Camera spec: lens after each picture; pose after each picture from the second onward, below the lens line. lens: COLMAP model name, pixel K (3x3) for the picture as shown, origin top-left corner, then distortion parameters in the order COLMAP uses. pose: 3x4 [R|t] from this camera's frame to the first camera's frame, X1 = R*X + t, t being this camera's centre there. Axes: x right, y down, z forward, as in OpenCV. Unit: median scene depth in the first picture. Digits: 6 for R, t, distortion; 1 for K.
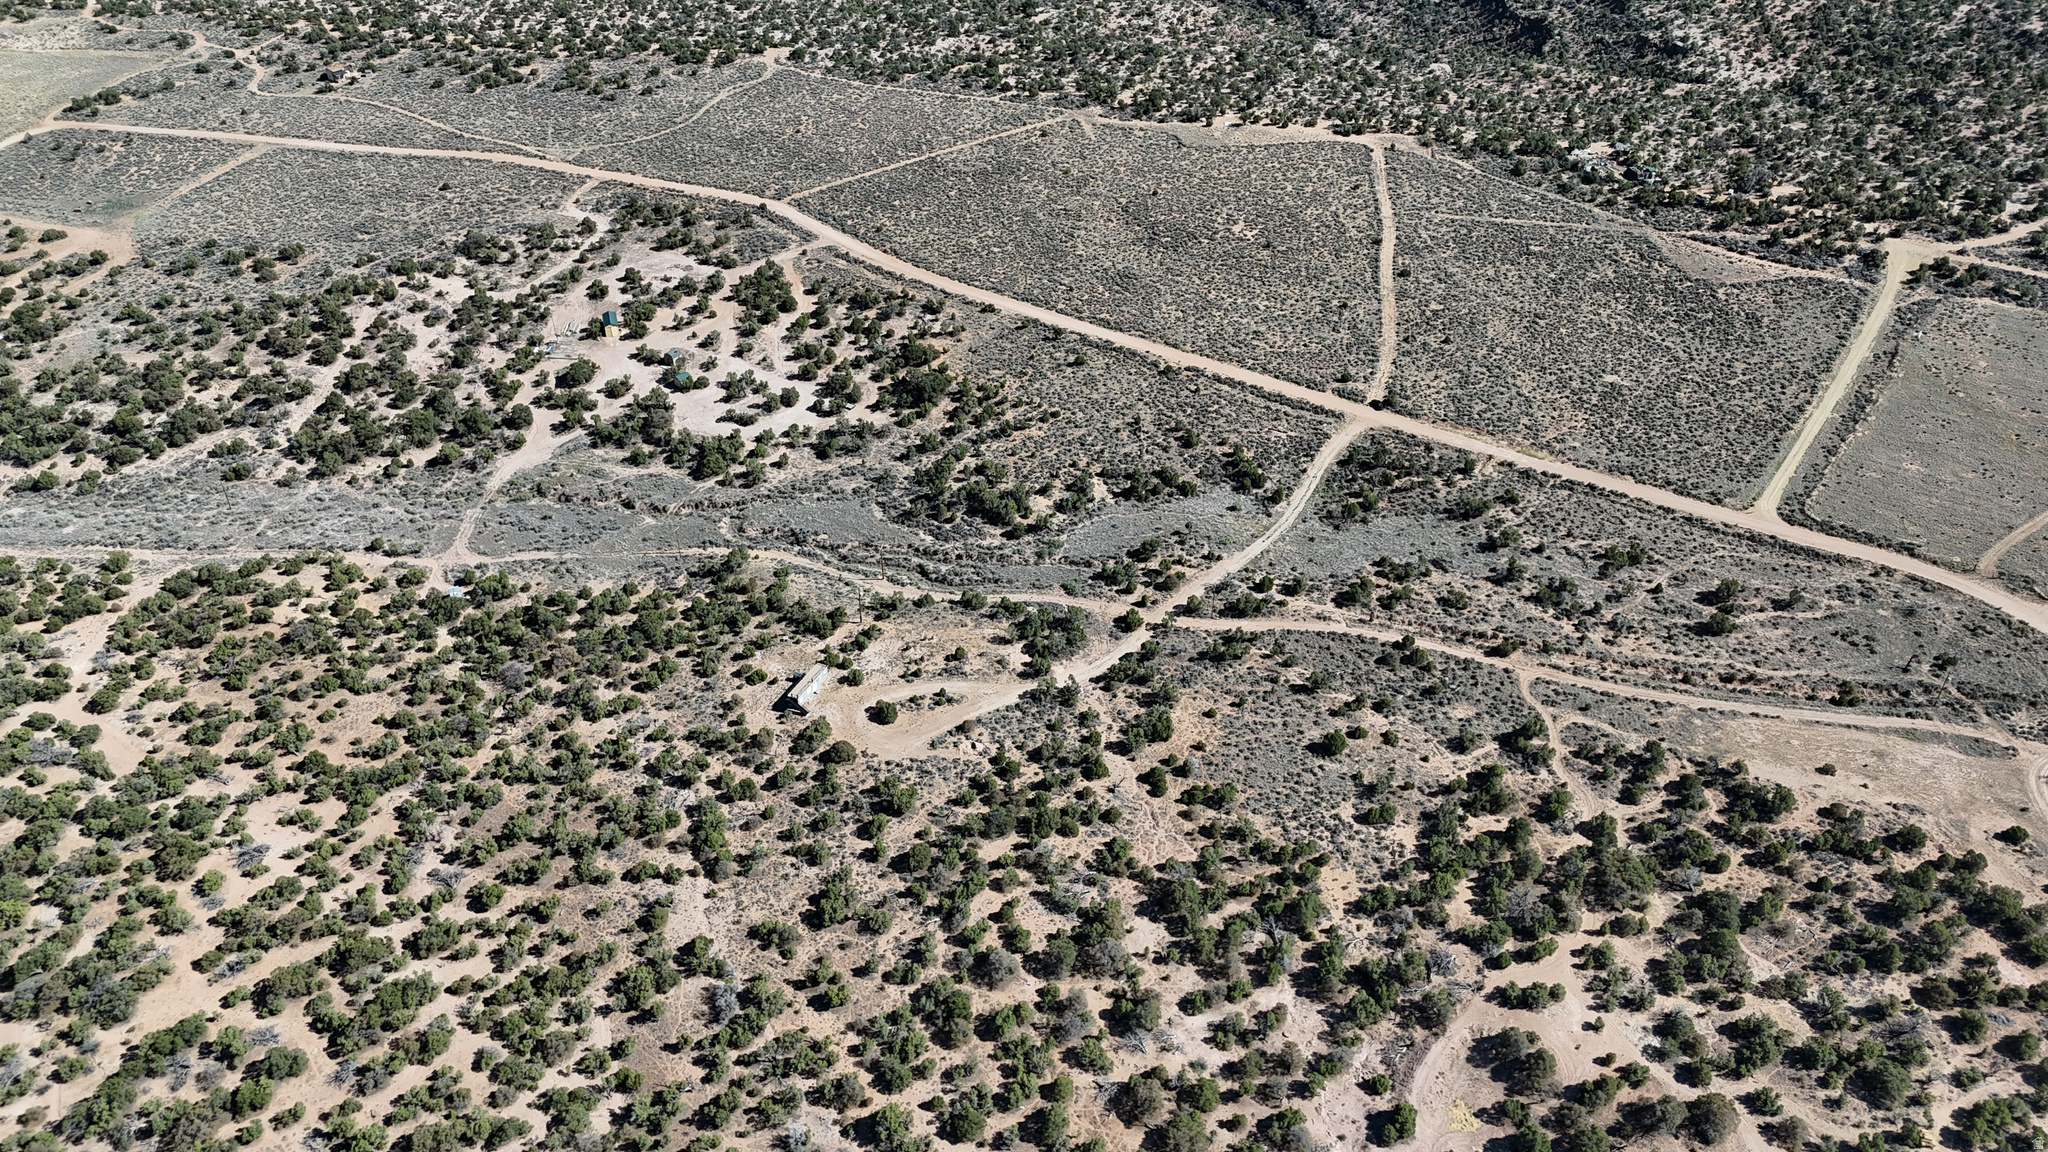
lens RADIAL K [[1501.5, 0, 1032.7], [0, 1501.5, 578.8], [0, 0, 1]] dist [0.073320, -0.070481]
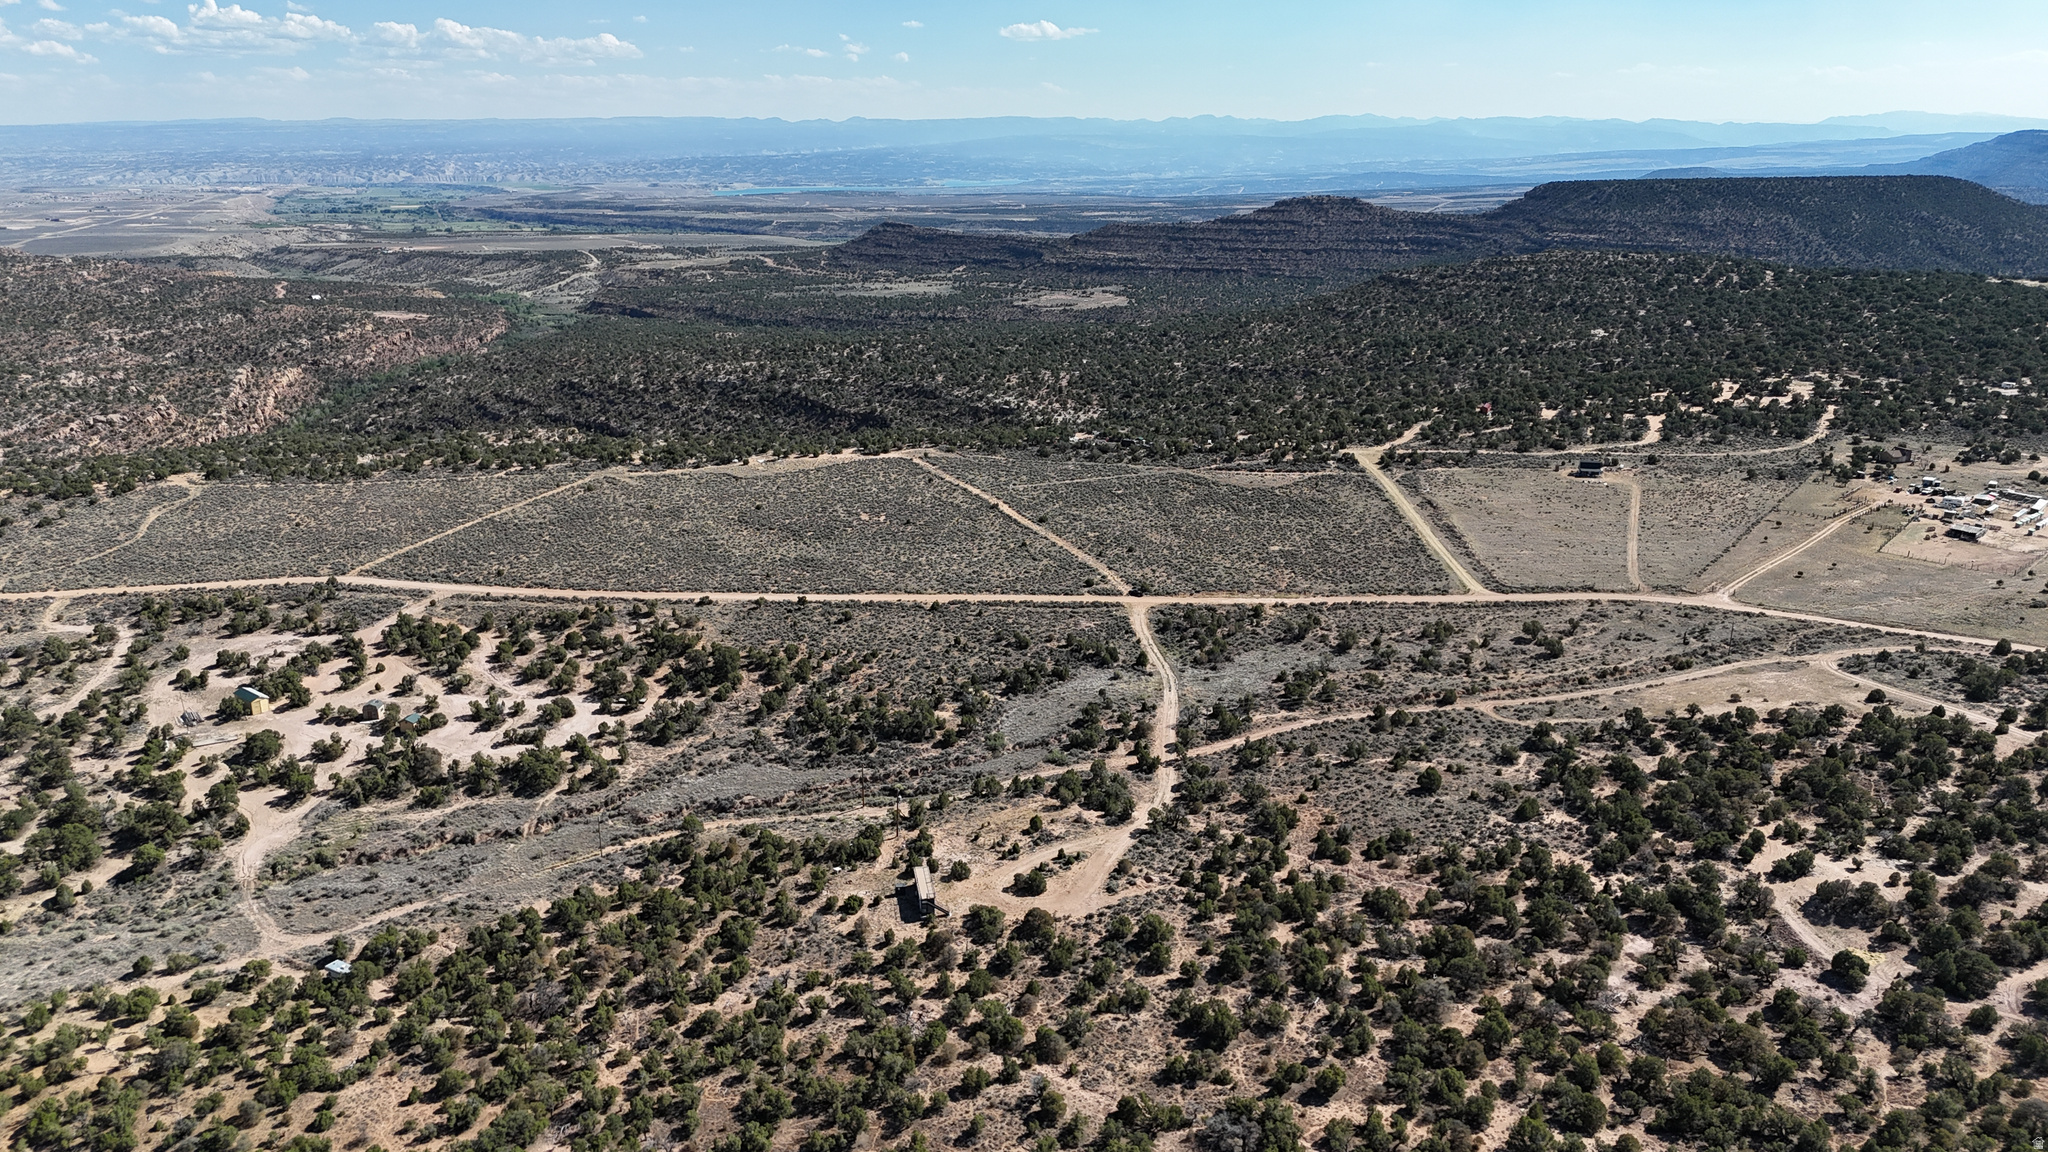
lens RADIAL K [[1501.5, 0, 1024.7], [0, 1501.5, 575.7], [0, 0, 1]] dist [0.073320, -0.070481]
pose [[0.828146, -0.153456, 0.539096, -0.544310], [0.323086, 0.916627, -0.235395, 0.130251], [-0.458028, 0.369116, 0.808681, 0.235515]]
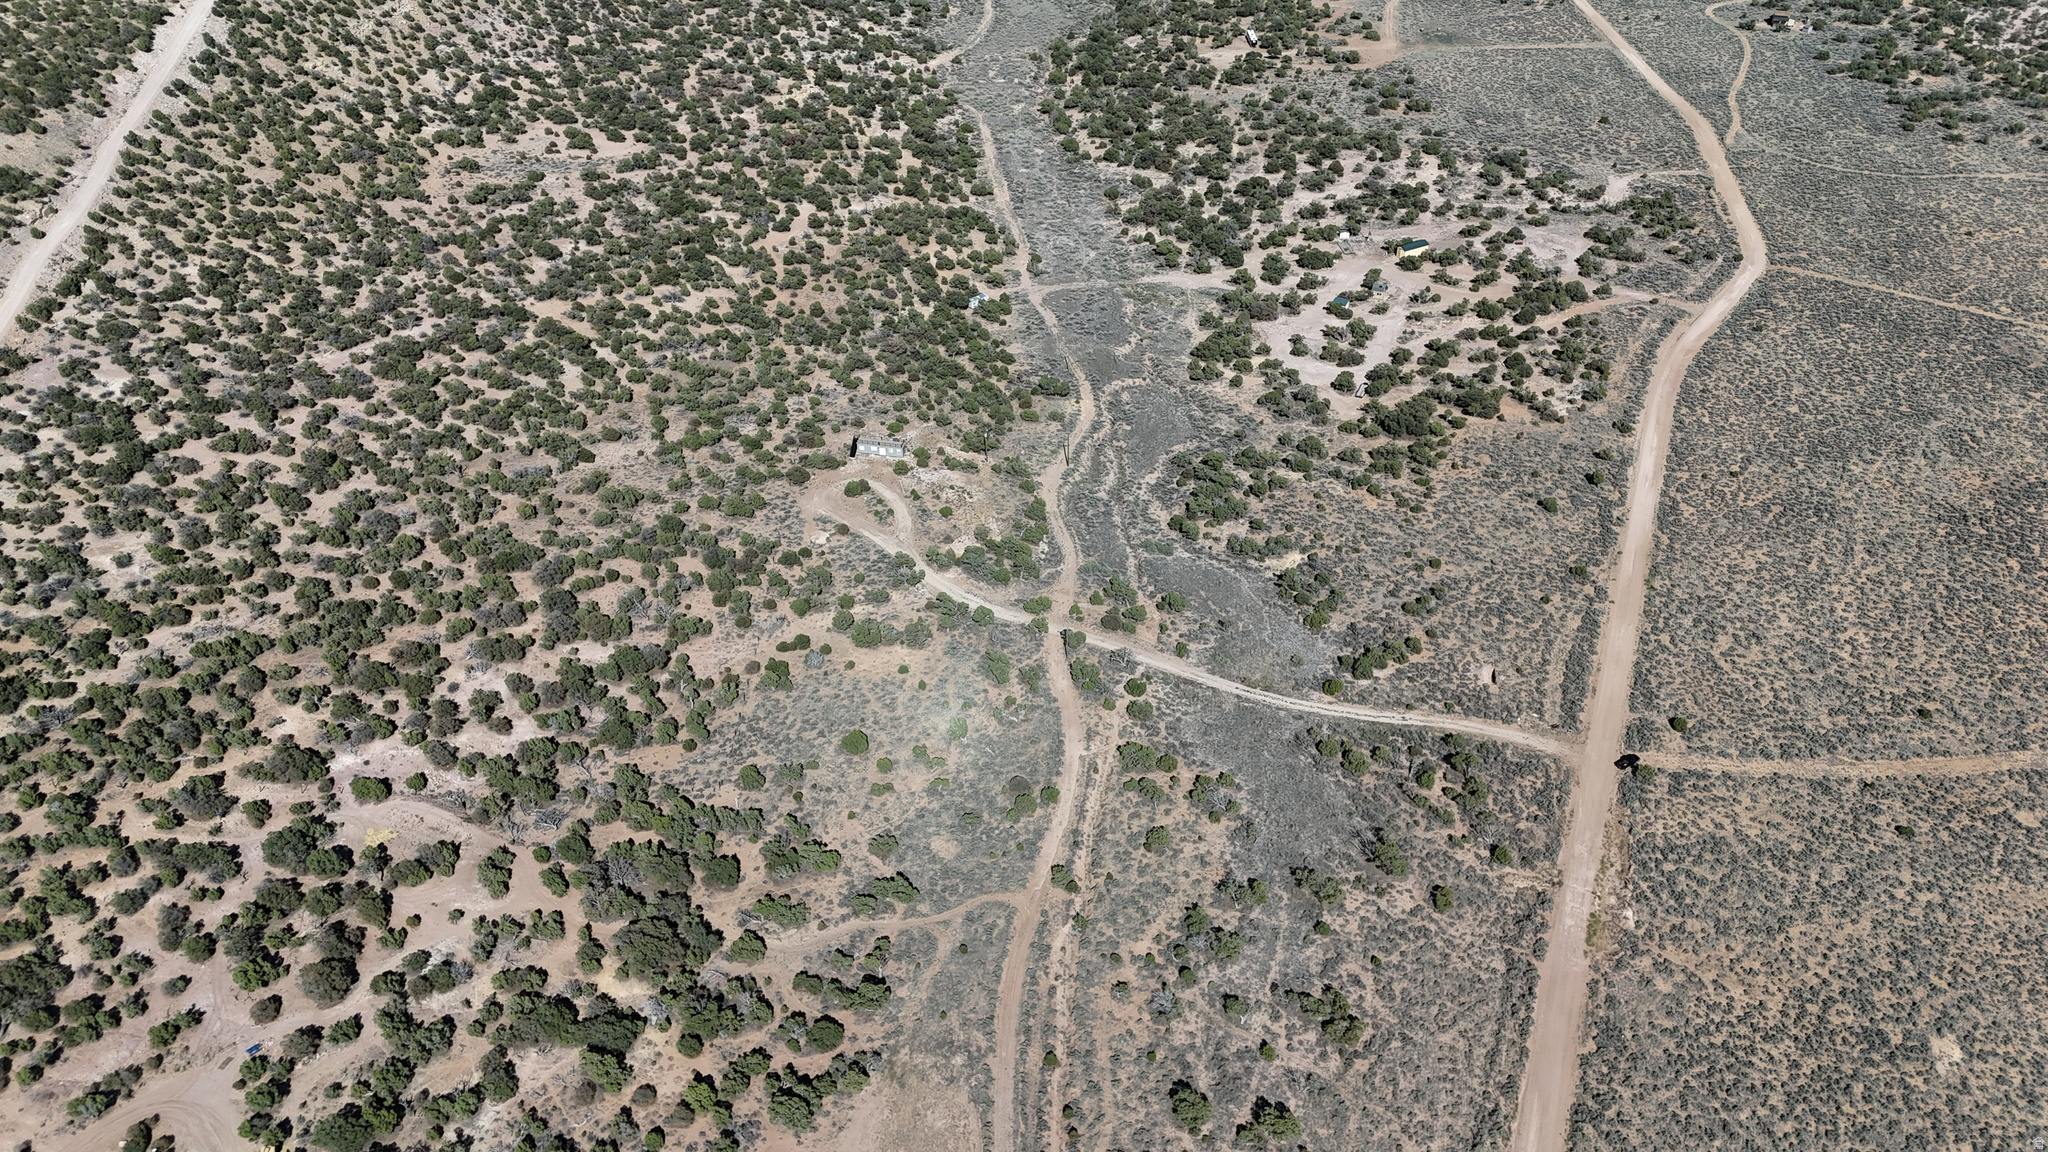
lens RADIAL K [[1501.5, 0, 1023.5], [0, 1501.5, 592.1], [0, 0, 1]] dist [0.073320, -0.070481]
pose [[0.213333, 0.593680, -0.775908, 0.883600], [-0.560435, 0.724892, 0.400556, -0.393556], [0.800251, 0.349394, 0.487362, 0.567290]]
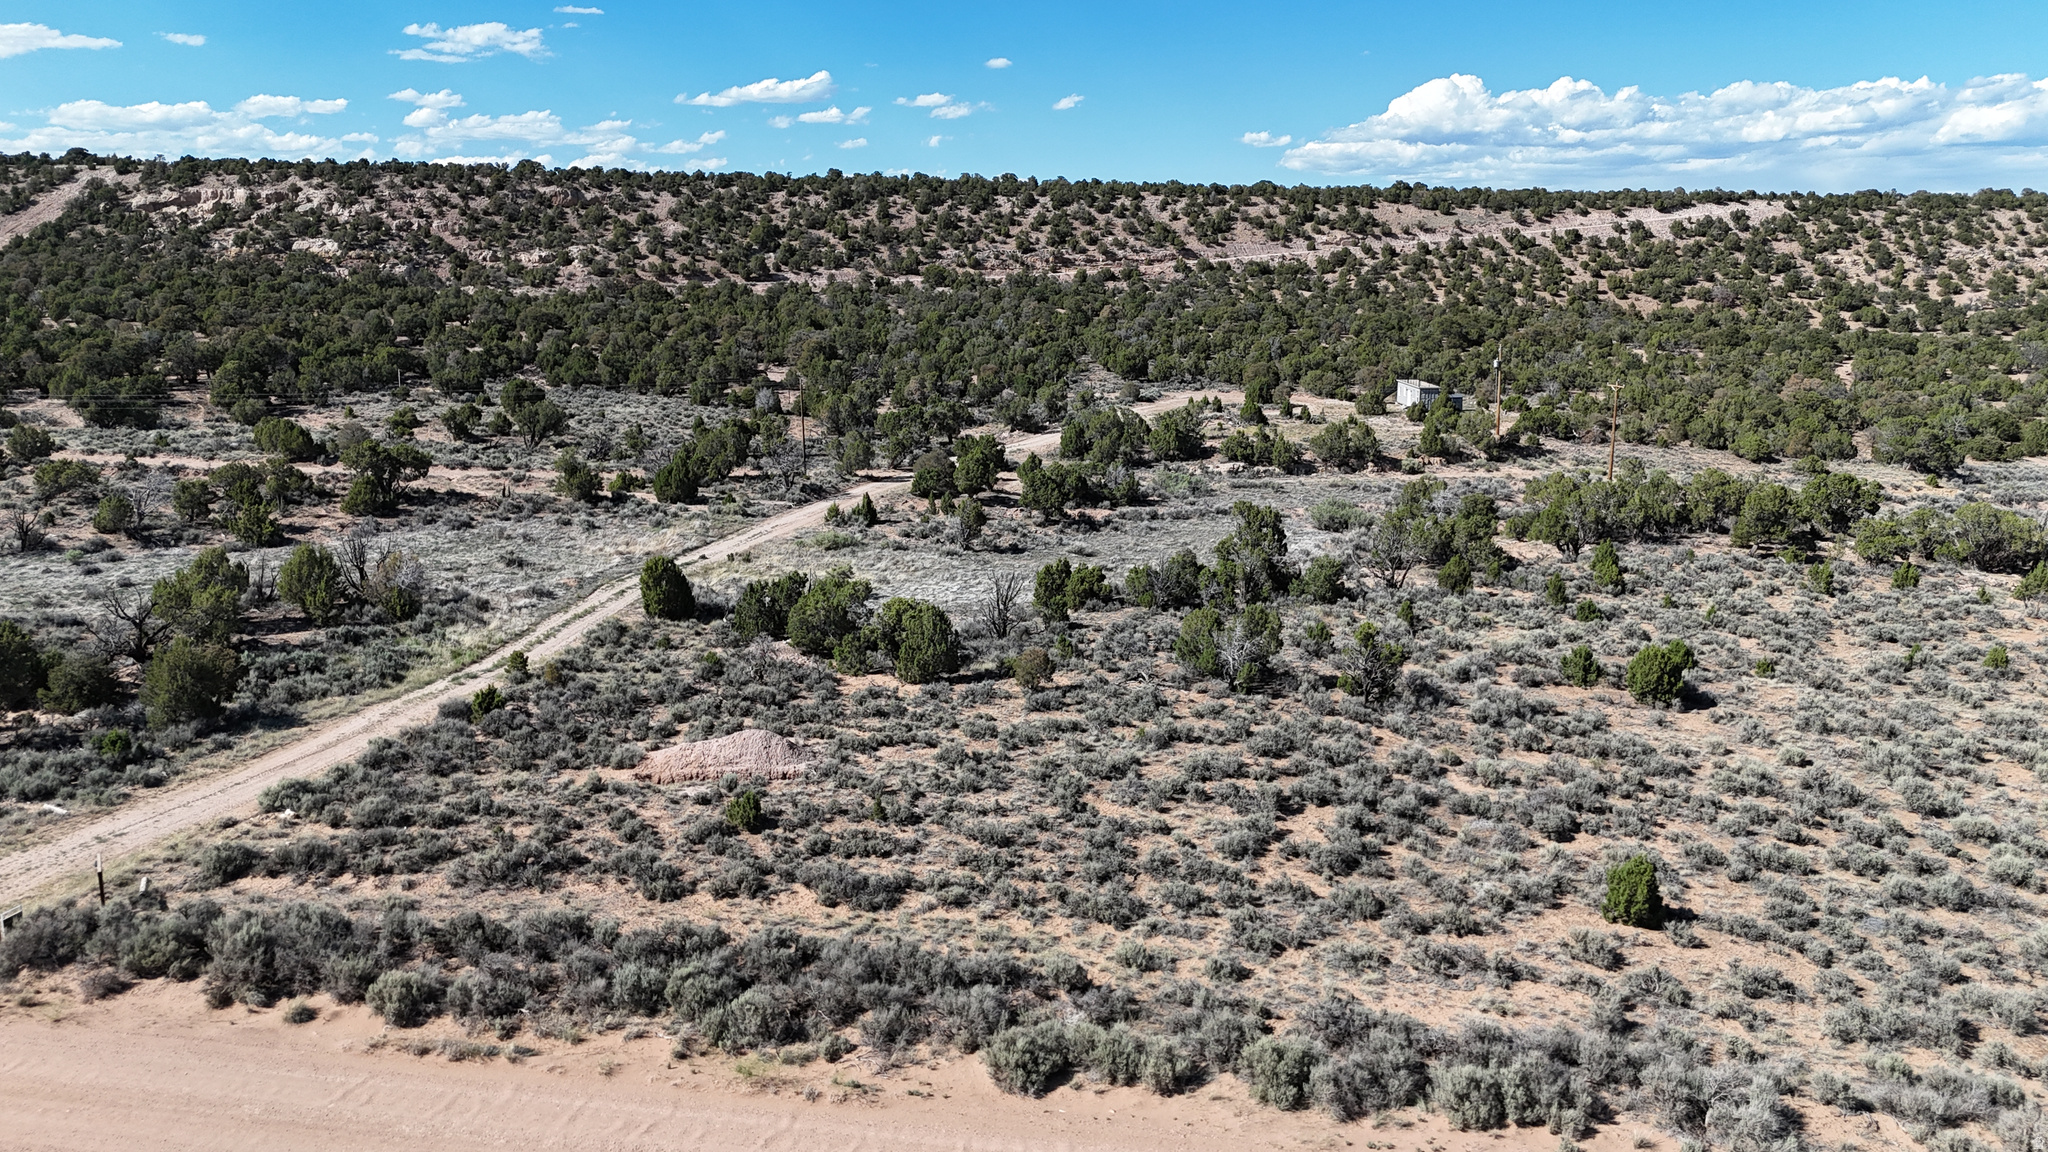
lens RADIAL K [[1501.5, 0, 1021.2], [0, 1501.5, 574.4], [0, 0, 1]] dist [0.073320, -0.070481]
pose [[-0.917766, 0.083219, -0.388304, 0.246344], [-0.227838, 0.690522, 0.686490, -0.268180], [0.325261, 0.718508, -0.614778, 1.412816]]
